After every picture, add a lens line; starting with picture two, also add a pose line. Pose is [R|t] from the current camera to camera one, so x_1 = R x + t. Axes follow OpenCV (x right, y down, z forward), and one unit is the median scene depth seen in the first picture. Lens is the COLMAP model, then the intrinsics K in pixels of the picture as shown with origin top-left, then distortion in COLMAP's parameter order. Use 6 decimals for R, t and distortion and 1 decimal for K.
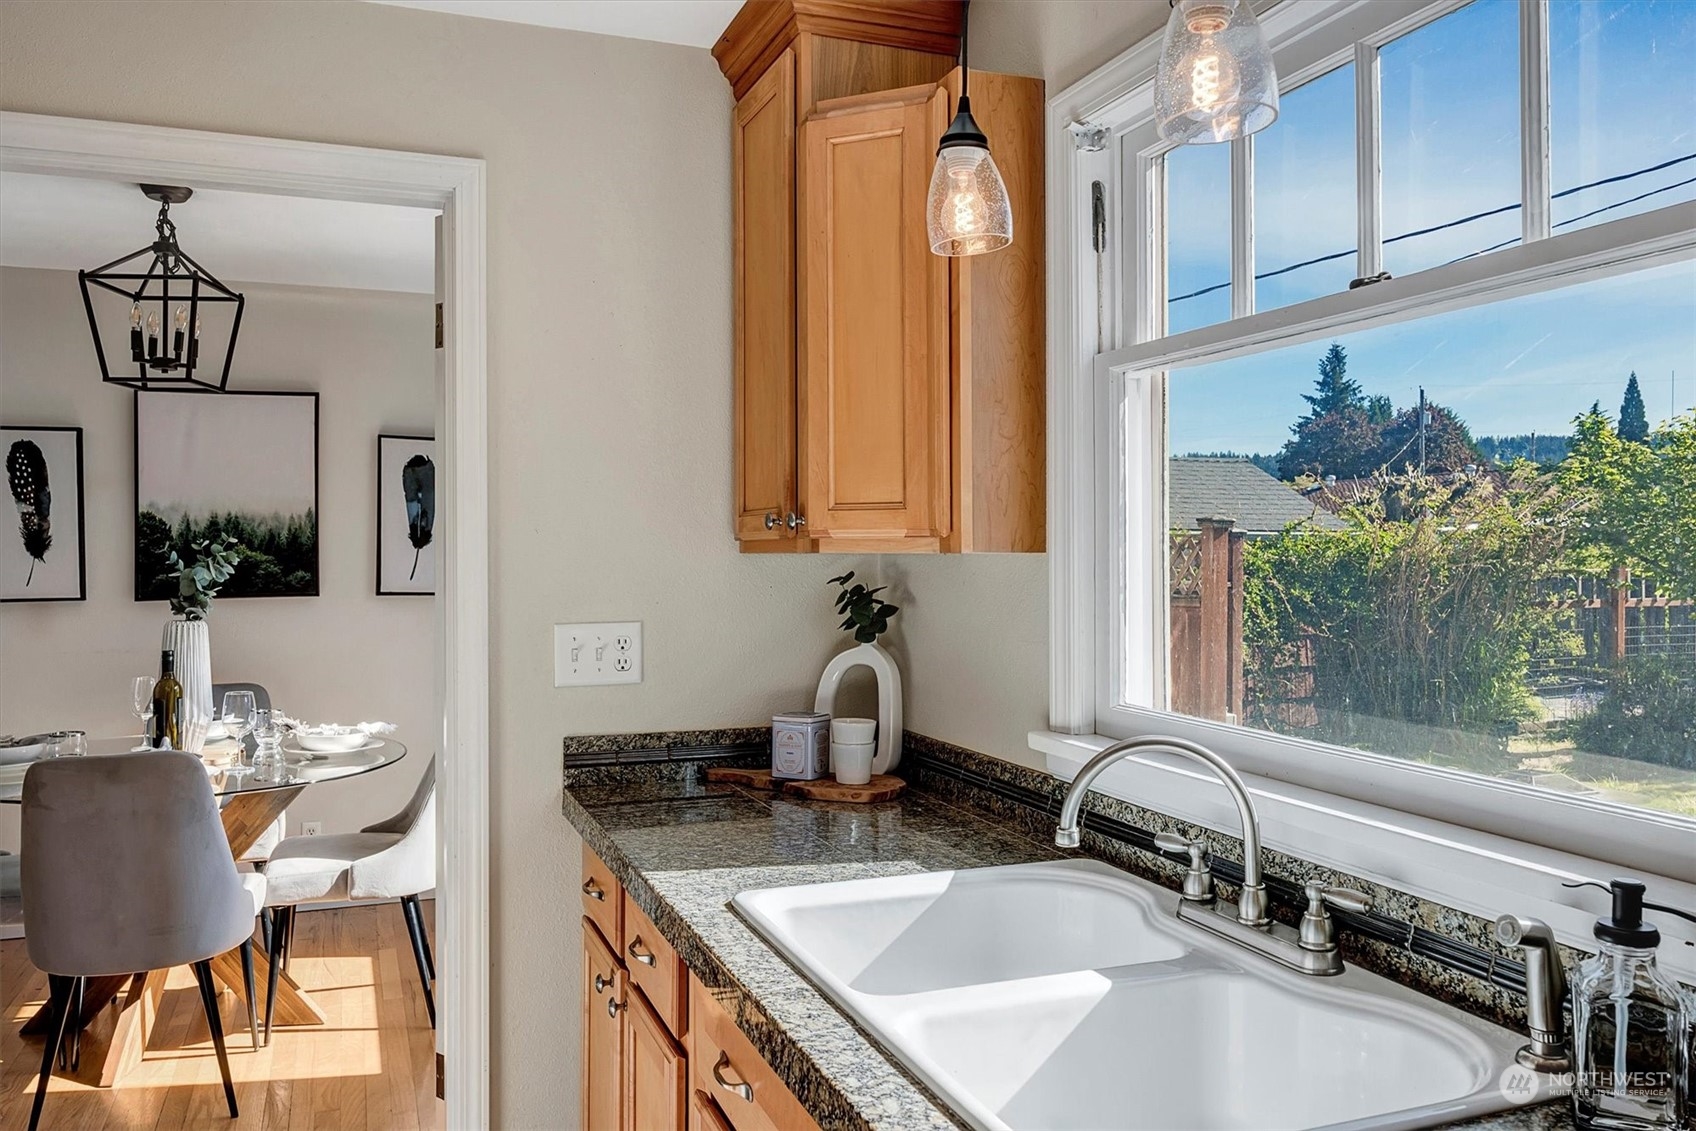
lens RADIAL K [[1315.8, 0, 848.0], [0, 1315.8, 565.5], [0, 0, 1]] dist [-0.027964, 0.122478]
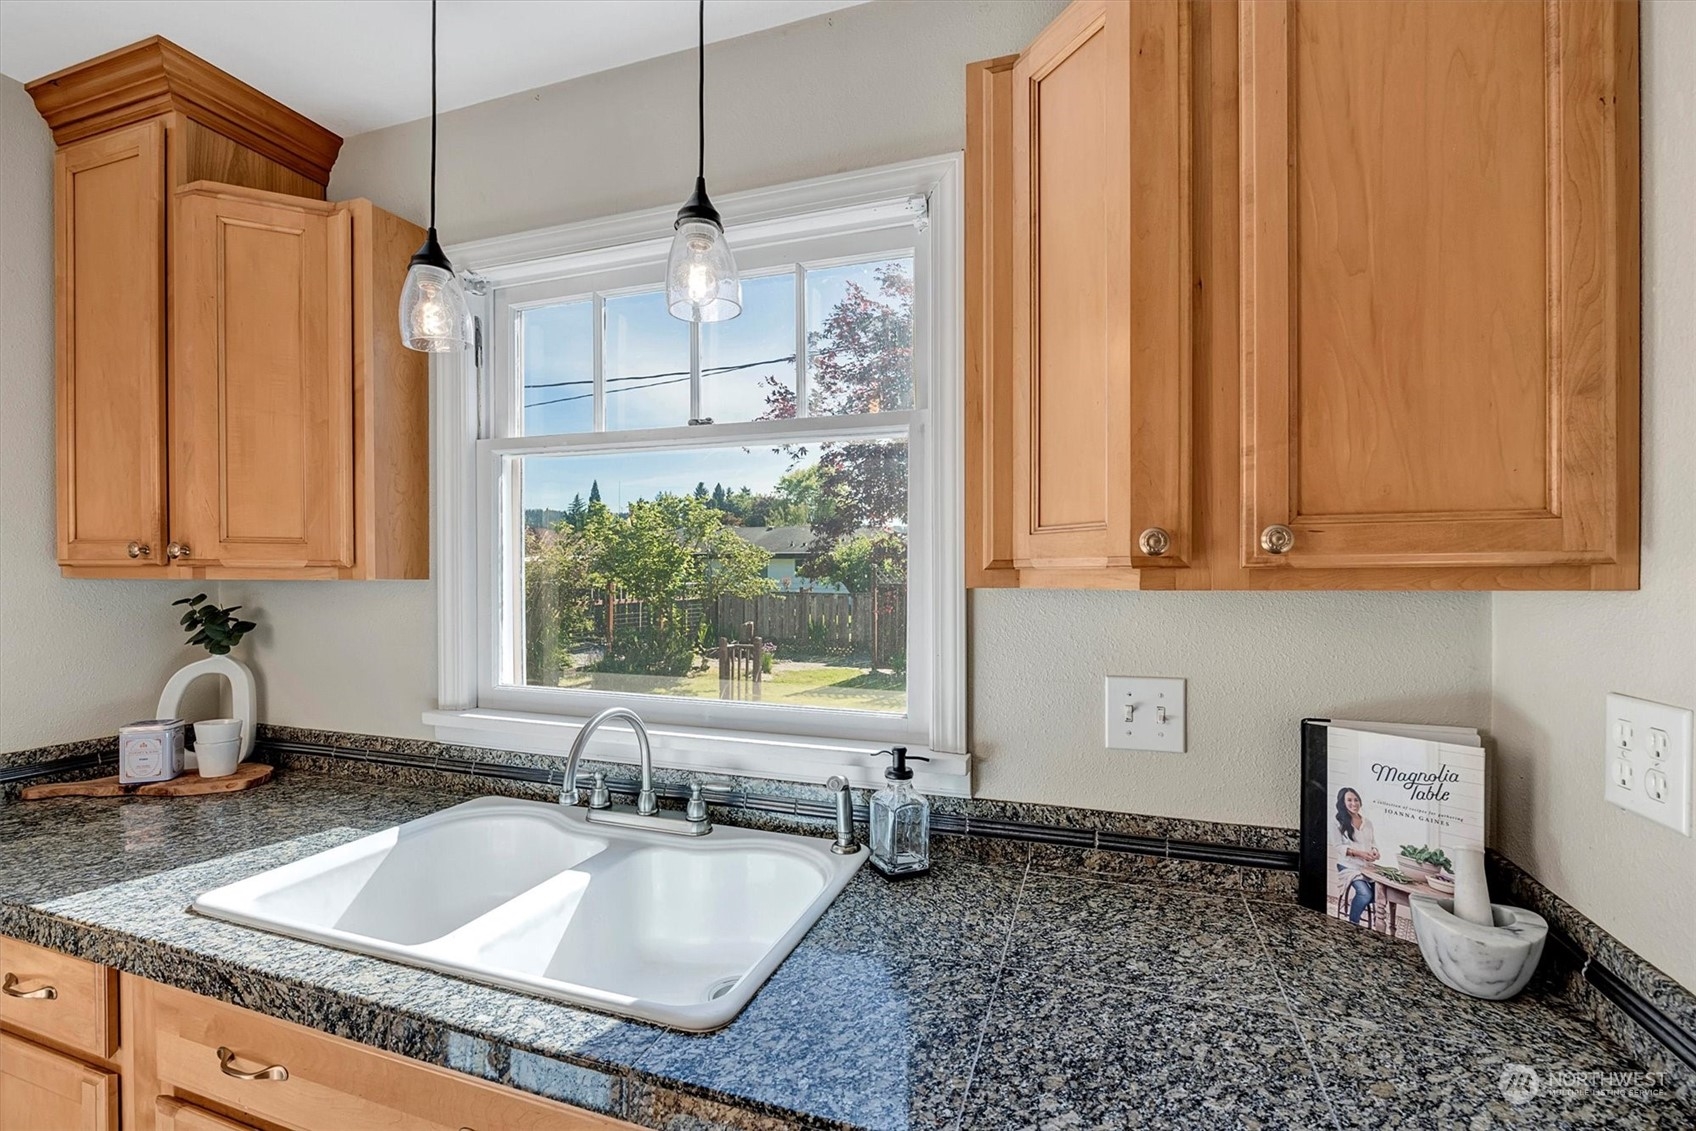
lens RADIAL K [[765.4, 0, 844.8], [0, 765.4, 588.5], [0, 0, 1]] dist [-0.004450, -0.000393]
pose [[0.645201, -0.008664, 0.763964, -0.181489], [0.001316, 0.999947, 0.010230, -0.008125], [-0.764012, -0.005595, 0.645178, 0.162742]]
